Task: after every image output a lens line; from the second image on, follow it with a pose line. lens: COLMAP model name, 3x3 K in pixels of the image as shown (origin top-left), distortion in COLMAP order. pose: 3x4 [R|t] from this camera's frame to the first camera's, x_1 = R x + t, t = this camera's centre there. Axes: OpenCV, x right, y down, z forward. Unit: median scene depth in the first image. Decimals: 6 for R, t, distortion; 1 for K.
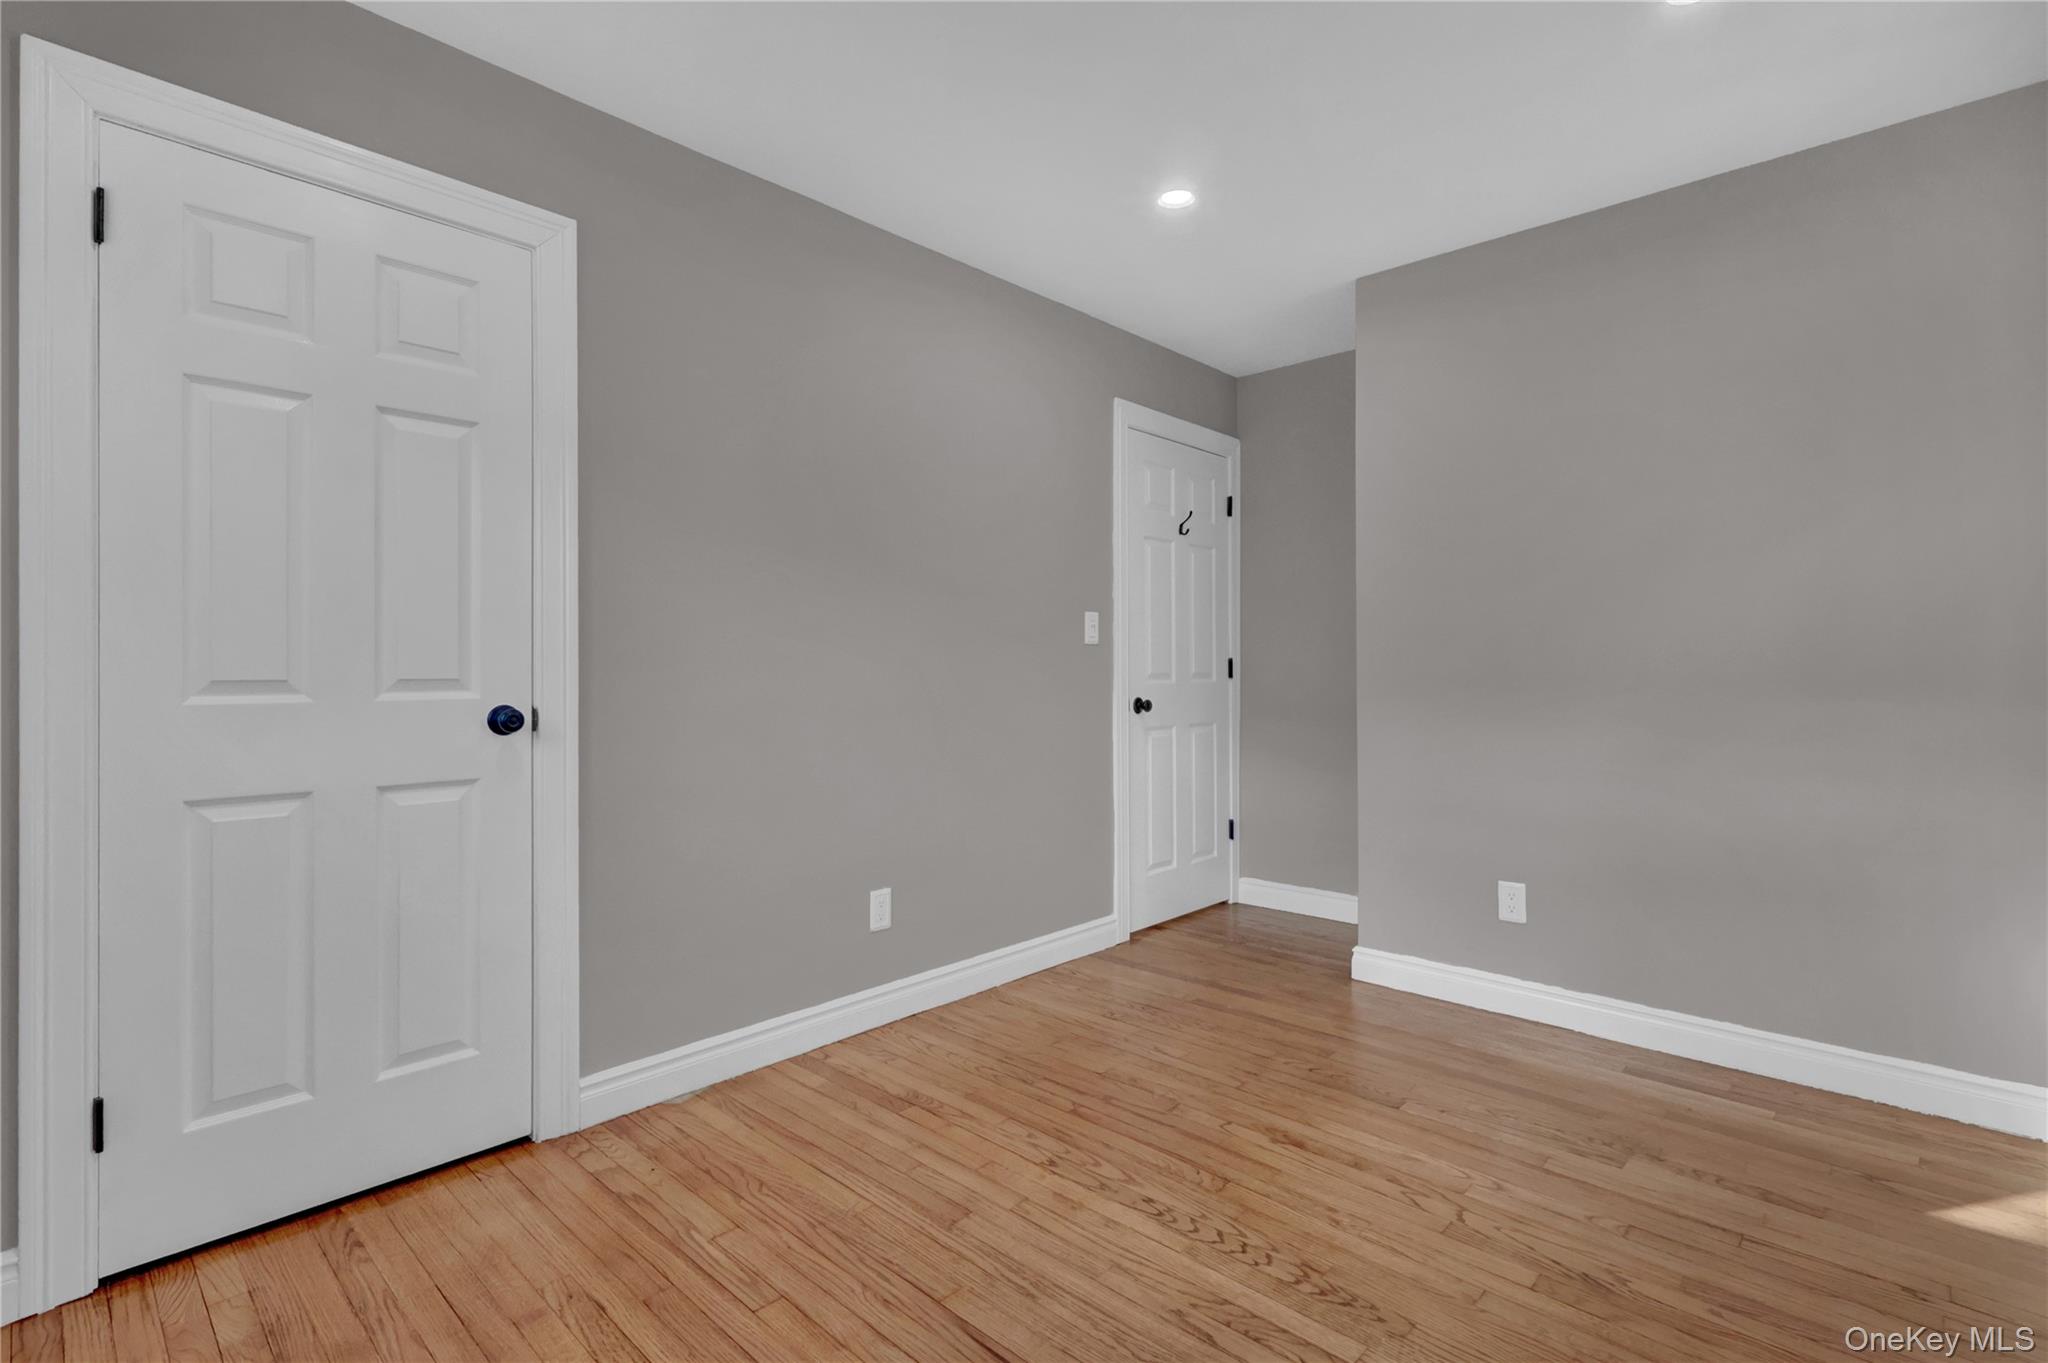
lens RADIAL K [[958.7, 0, 1023.8], [0, 958.7, 671.3], [0, 0, 1]] dist [0.000050, 0.000099]
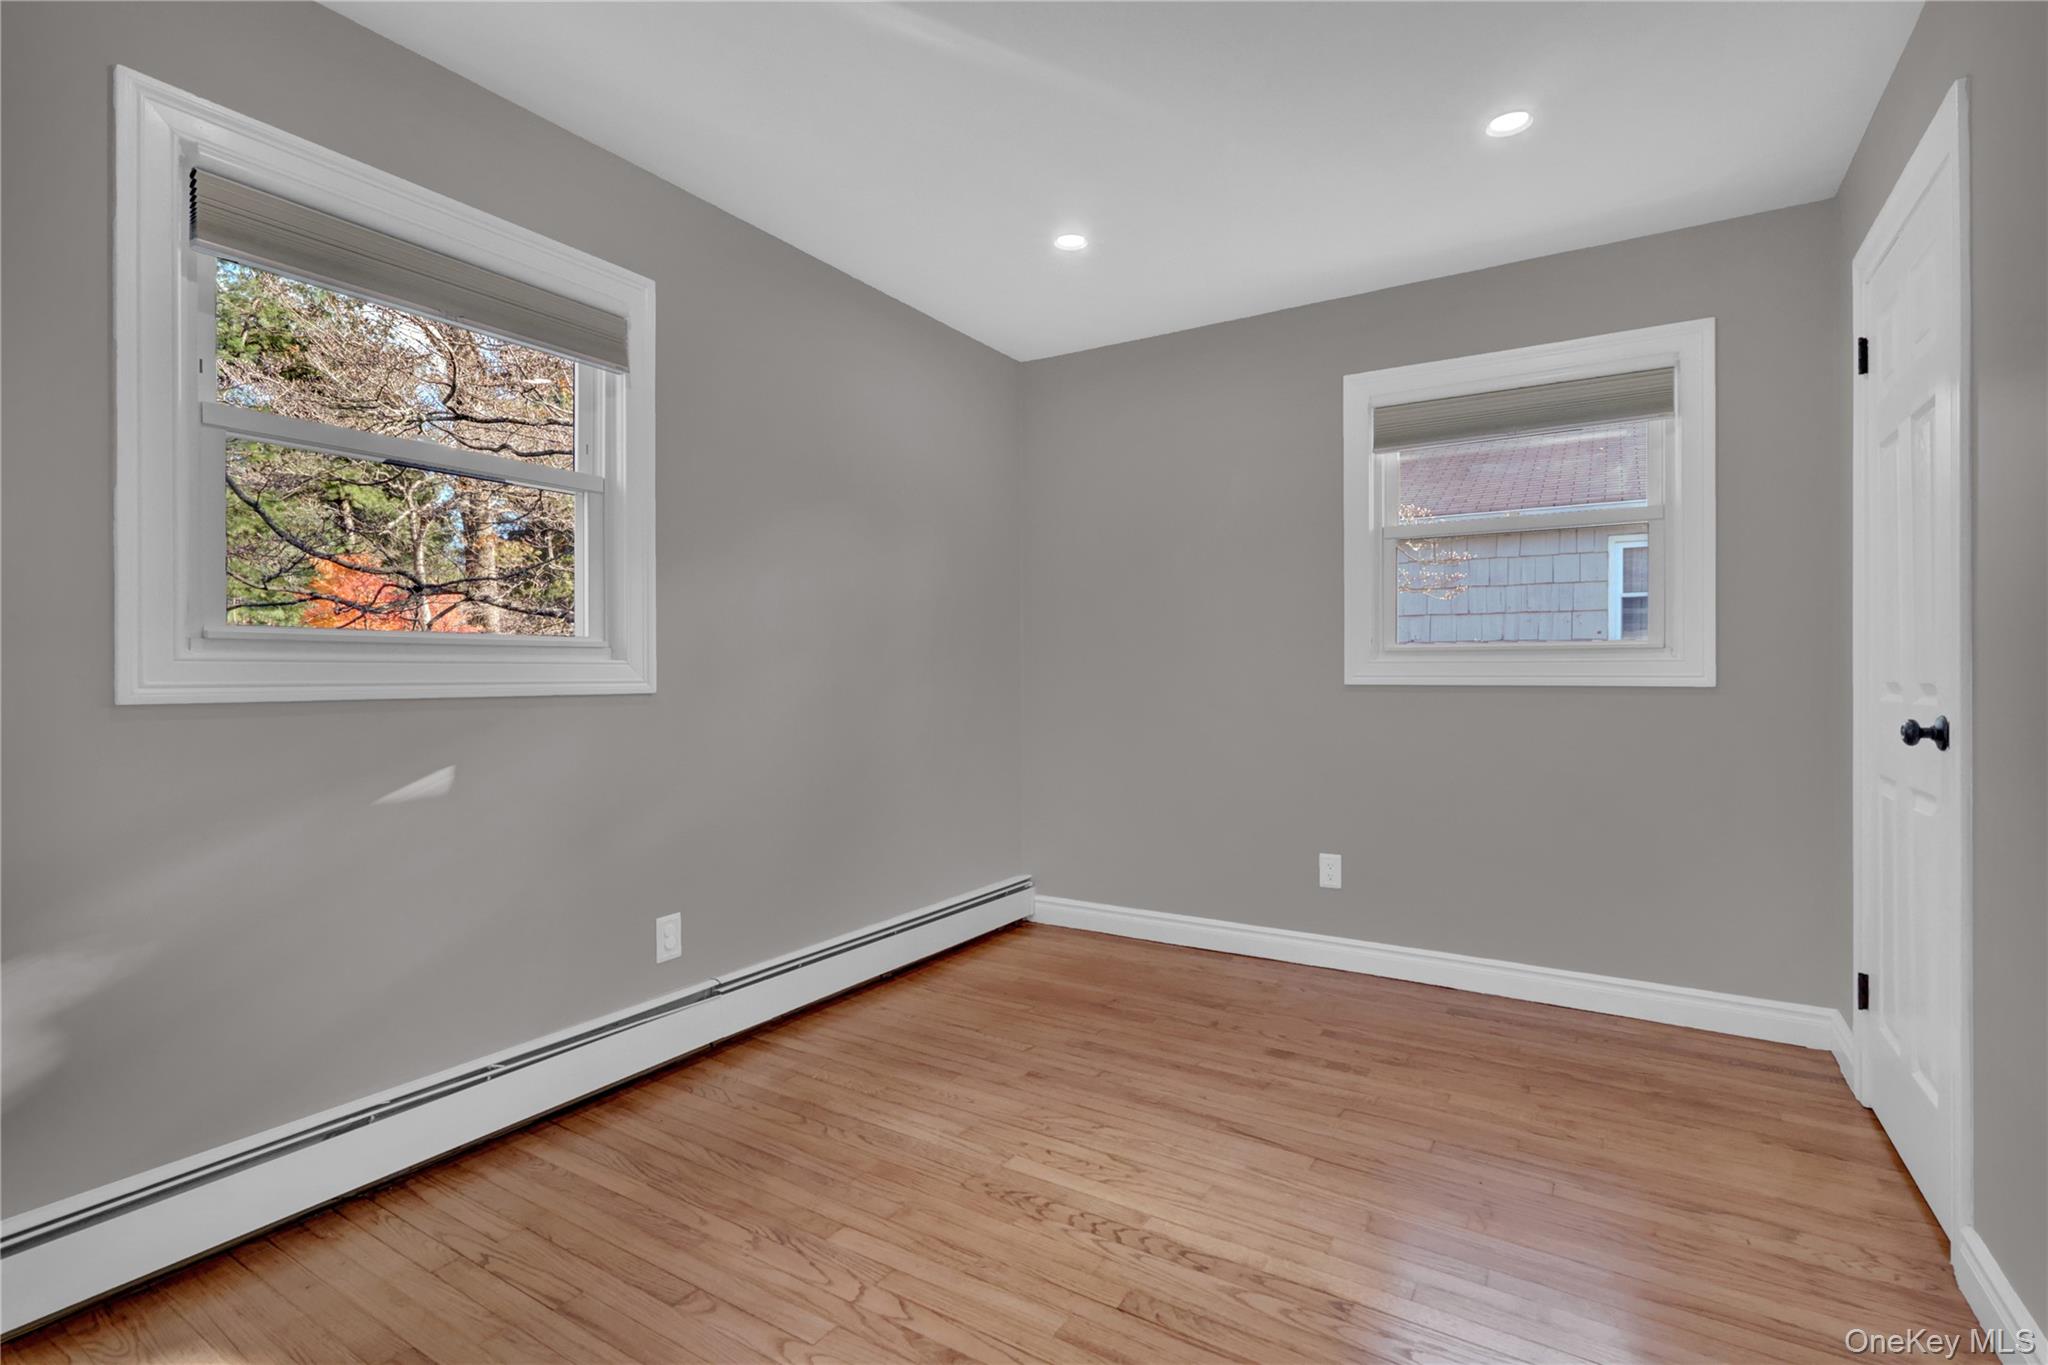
lens RADIAL K [[958.7, 0, 1023.8], [0, 958.7, 672.3], [0, 0, 1]] dist [0.000050, 0.000099]
pose [[-0.980611, 0.001319, -0.195959, 0.495290], [0.000068, 0.999980, 0.006394, -0.011385], [0.195963, 0.006257, -0.980591, 1.952519]]
